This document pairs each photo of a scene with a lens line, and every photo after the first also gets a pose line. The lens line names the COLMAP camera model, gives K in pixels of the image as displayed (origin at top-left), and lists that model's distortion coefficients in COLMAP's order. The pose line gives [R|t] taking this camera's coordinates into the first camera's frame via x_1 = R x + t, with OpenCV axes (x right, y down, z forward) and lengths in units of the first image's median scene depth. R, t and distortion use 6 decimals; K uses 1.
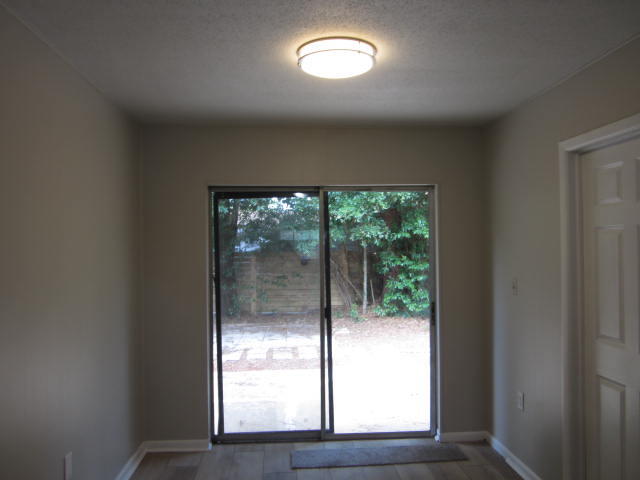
lens RADIAL K [[523.2, 0, 323.3], [0, 523.2, 241.3], [0, 0, 1]] dist [-0.037276, 0.011334]
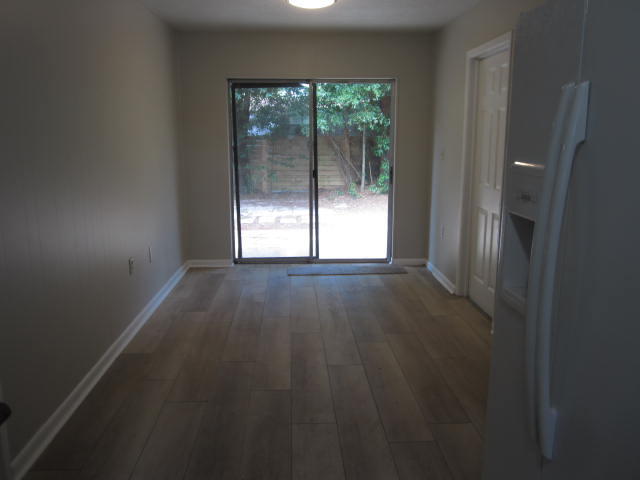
lens RADIAL K [[523.2, 0, 315.3], [0, 523.2, 243.2], [0, 0, 1]] dist [-0.037276, 0.011334]
pose [[0.999103, 0.018022, -0.038322, 0.045528], [-0.009504, 0.977266, 0.211806, 0.015854], [0.041268, -0.211251, 0.976560, -0.273442]]
